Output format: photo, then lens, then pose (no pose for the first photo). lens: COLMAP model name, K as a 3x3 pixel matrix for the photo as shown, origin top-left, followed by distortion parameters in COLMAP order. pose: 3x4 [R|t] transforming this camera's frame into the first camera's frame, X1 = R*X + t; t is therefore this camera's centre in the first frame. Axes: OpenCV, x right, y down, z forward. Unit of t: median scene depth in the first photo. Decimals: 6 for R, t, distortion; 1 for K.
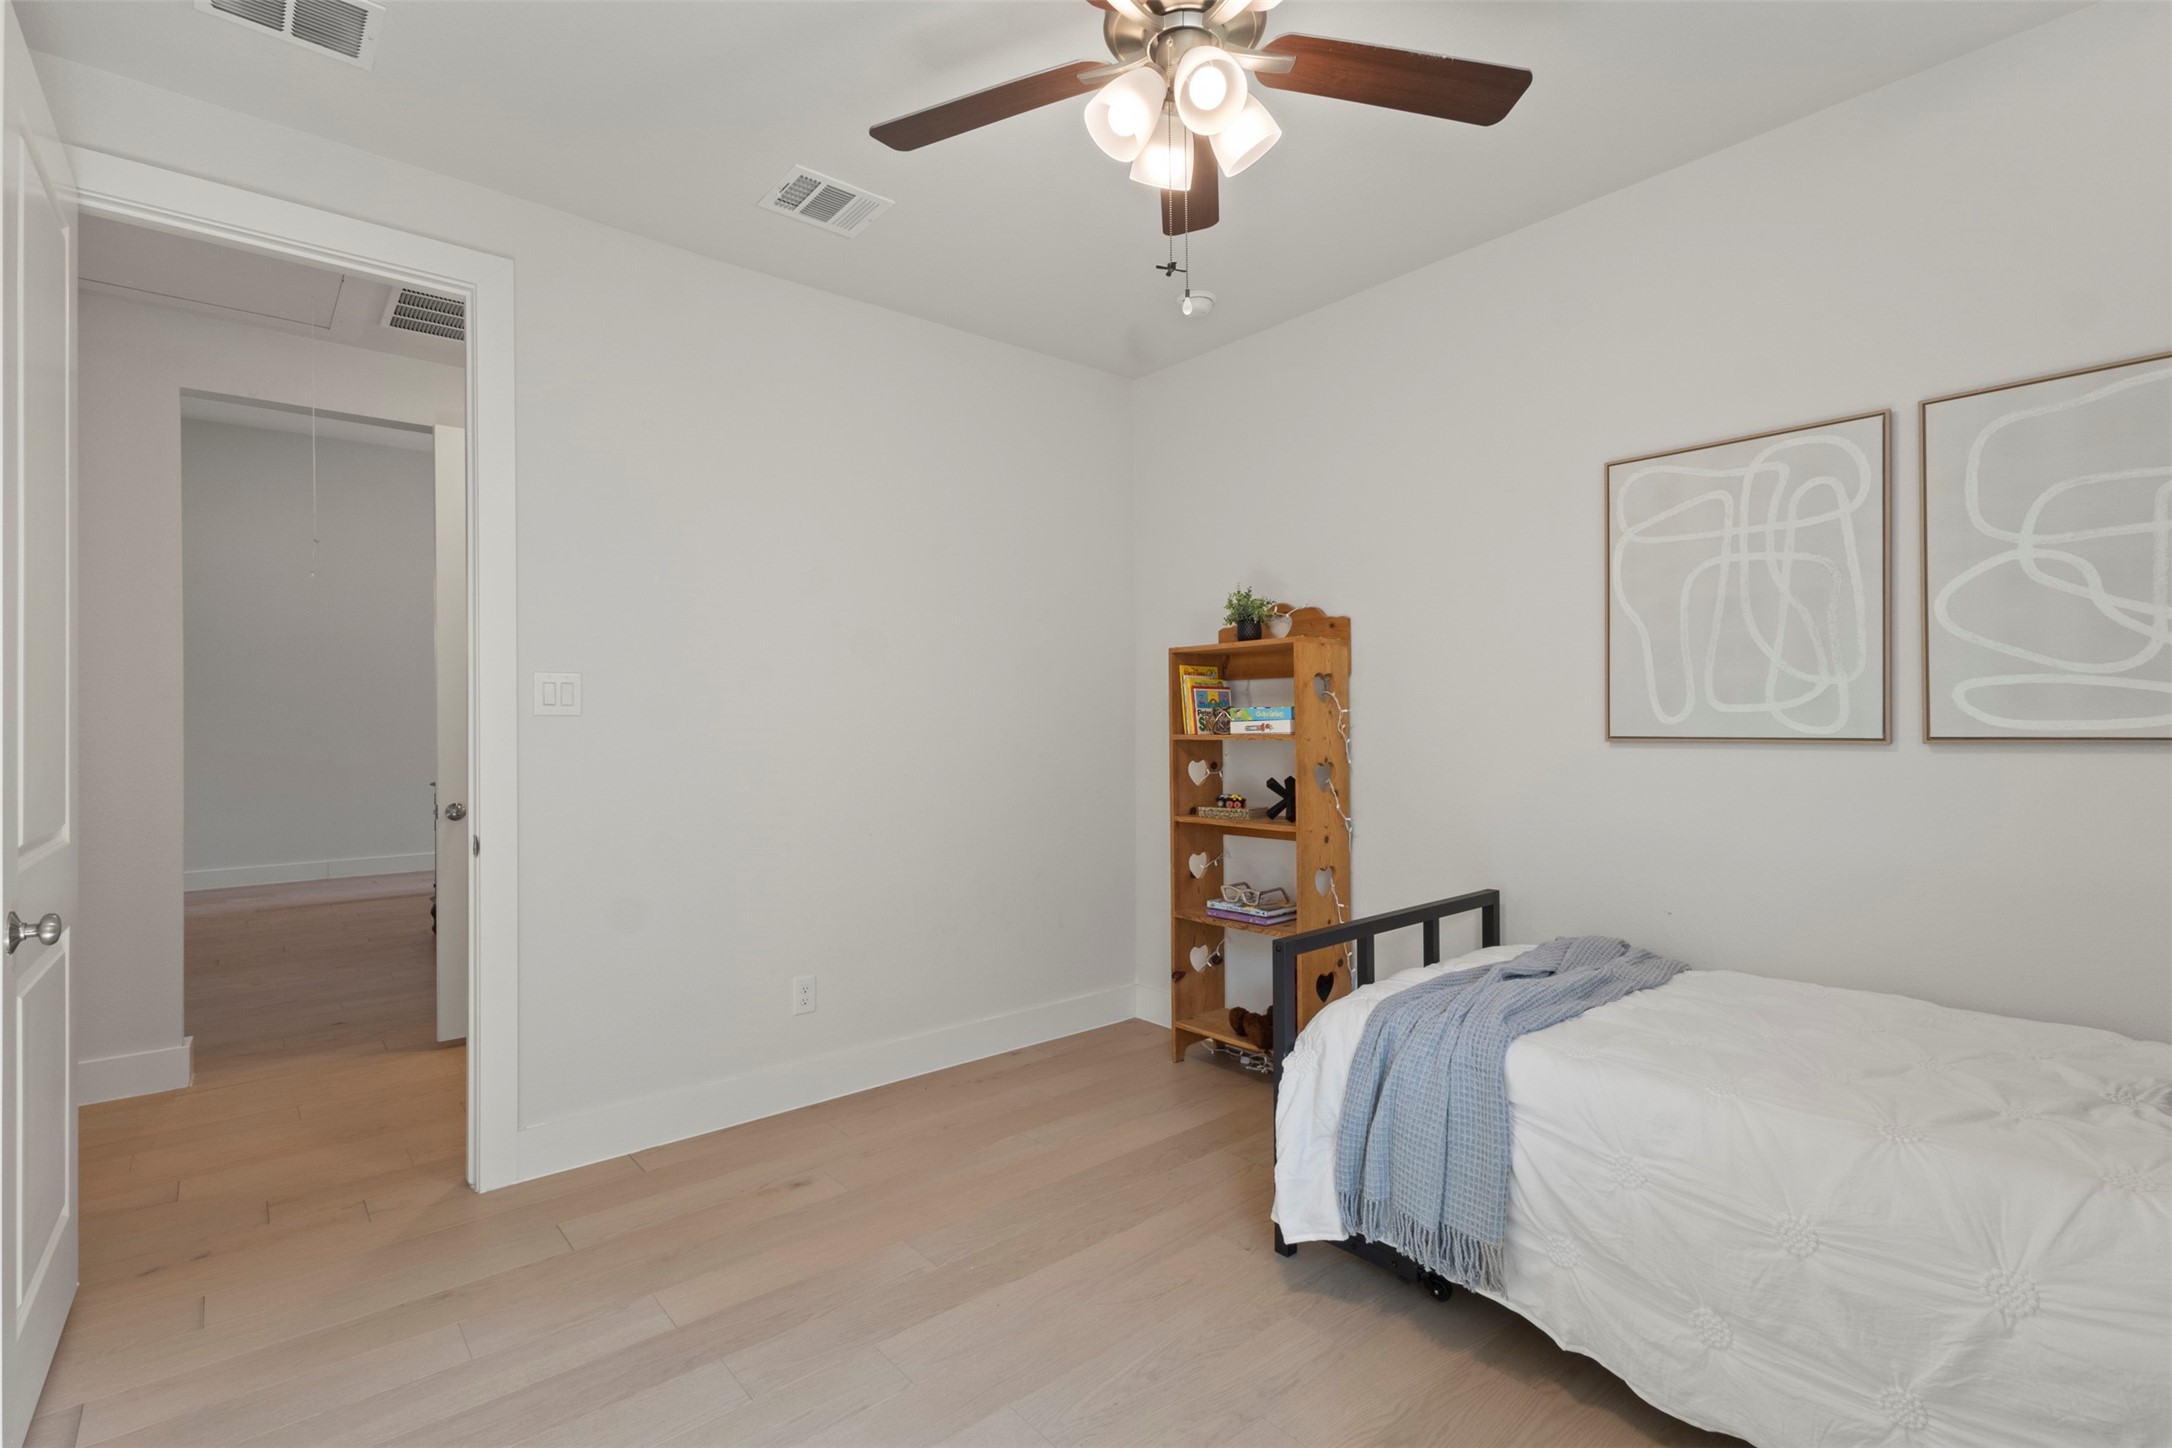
lens RADIAL K [[1007.1, 0, 1079.9], [0, 1007.1, 717.9], [0, 0, 1]] dist [0.001523, 0.001762]
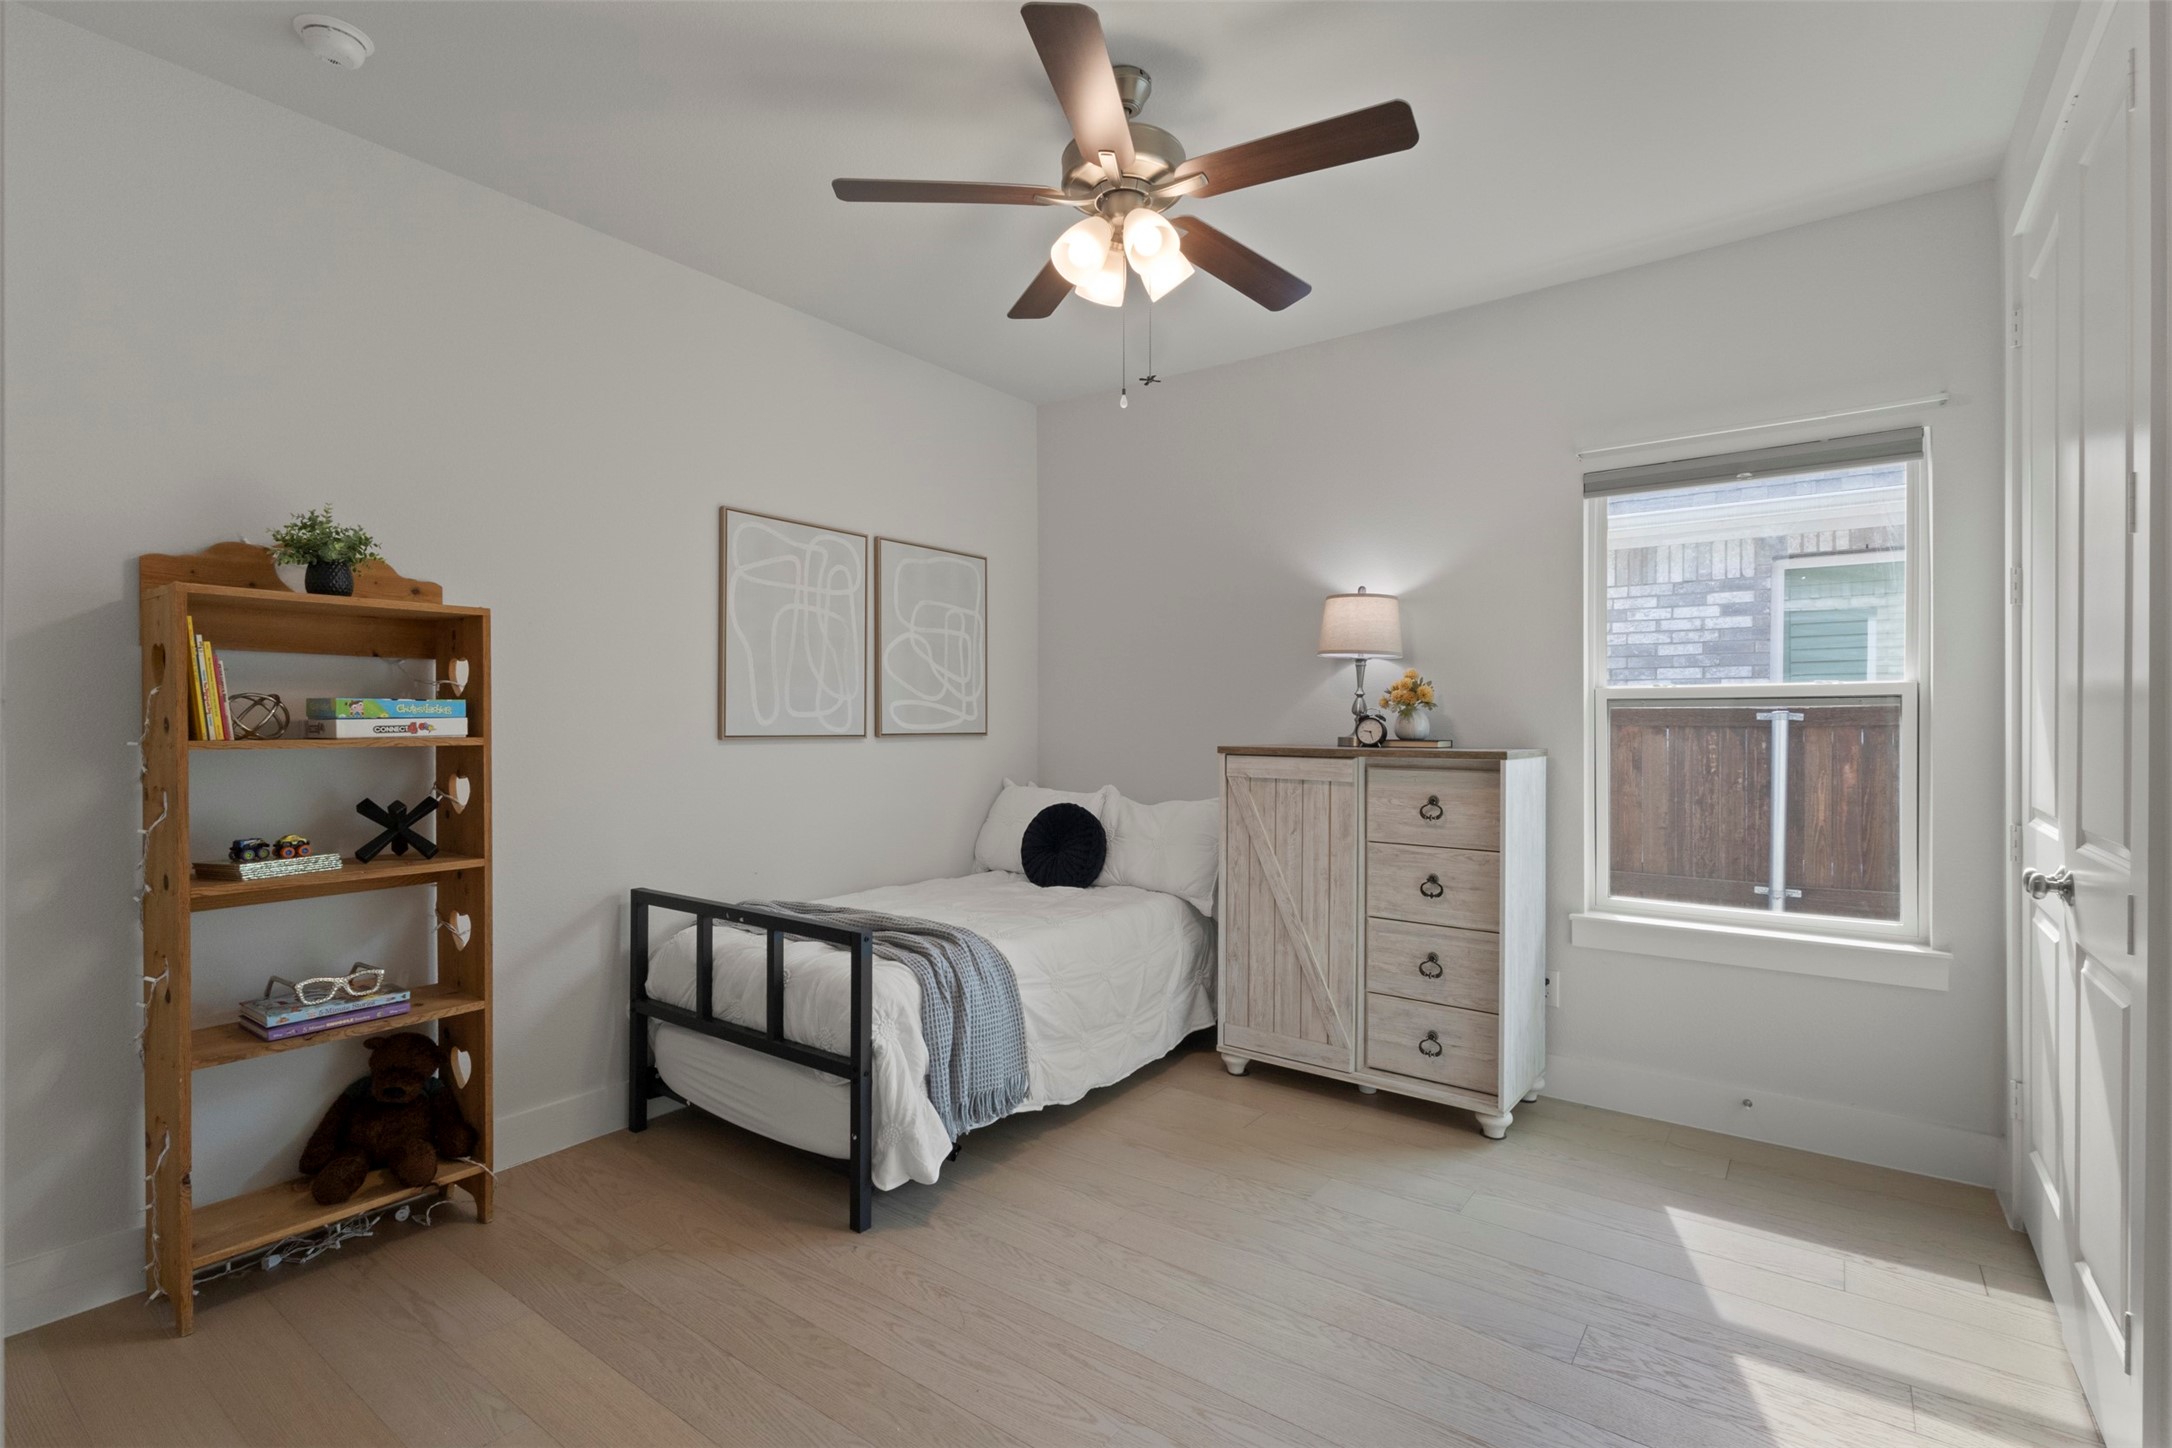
lens RADIAL K [[1002.4, 0, 1081.8], [0, 1002.4, 723.4], [0, 0, 1]] dist [0.001862, 0.000782]
pose [[-0.228439, 0.004791, 0.973546, -0.816518], [-0.008728, 0.999938, -0.006968, 0.009562], [-0.973519, -0.010089, -0.228383, 0.964380]]
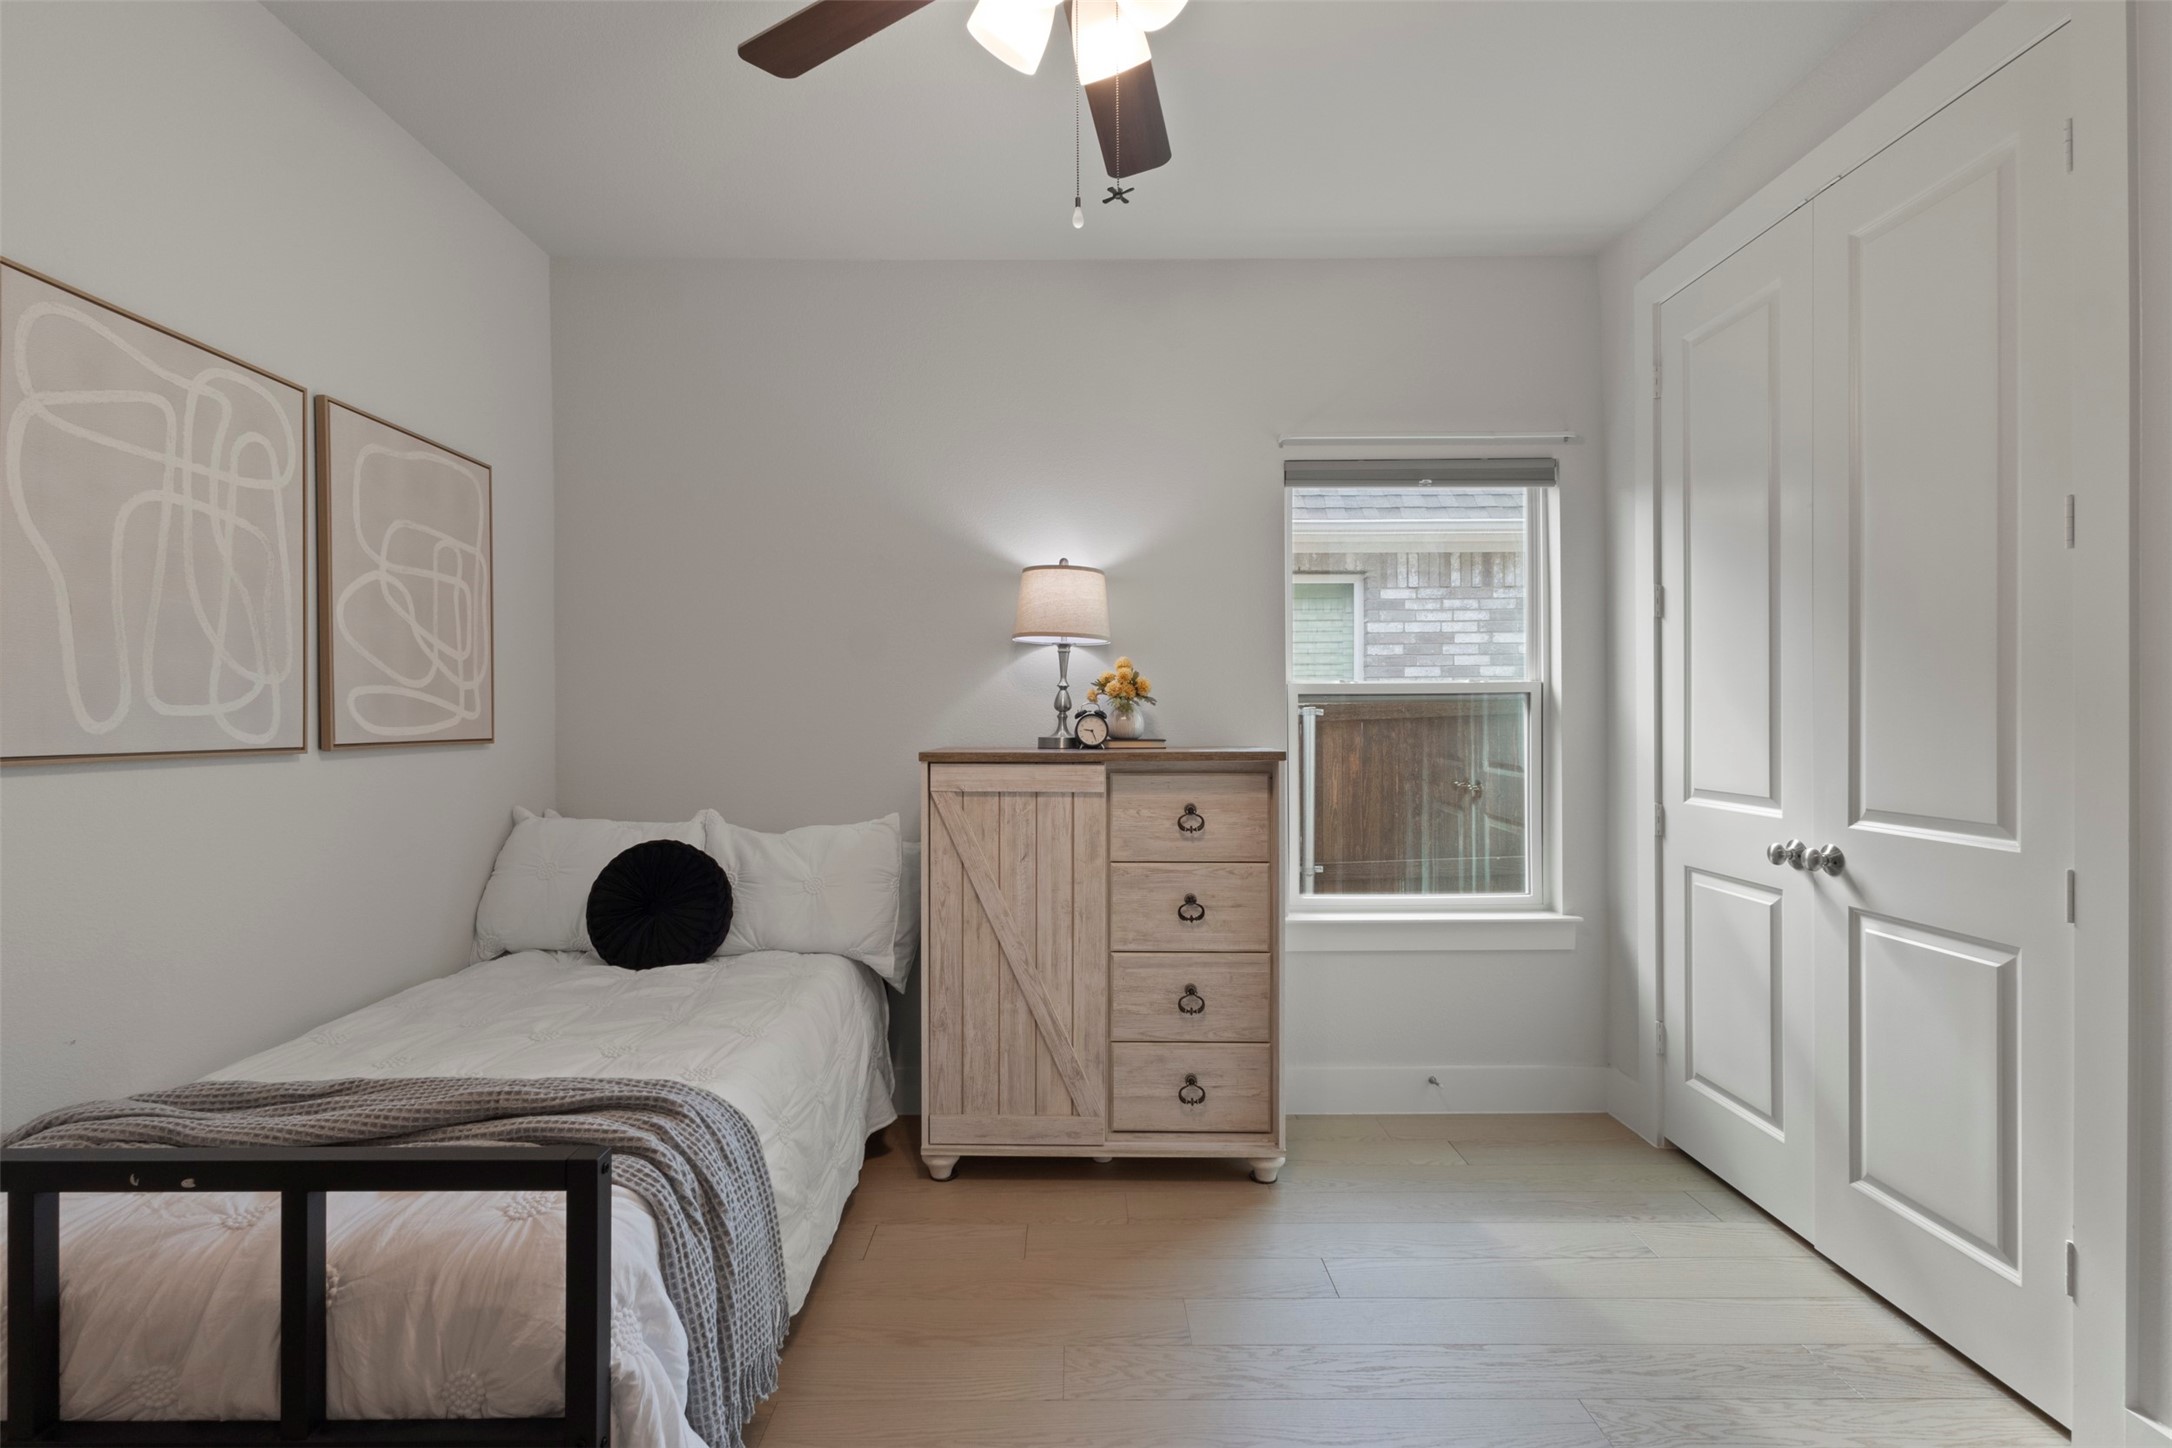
lens RADIAL K [[1007.1, 0, 1079.9], [0, 1007.1, 717.9], [0, 0, 1]] dist [0.001523, 0.001762]
pose [[-0.764078, 0.007873, 0.645075, -0.306902], [0.002376, 0.999953, -0.009391, 0.004029], [-0.645119, -0.005643, -0.764061, 1.166253]]
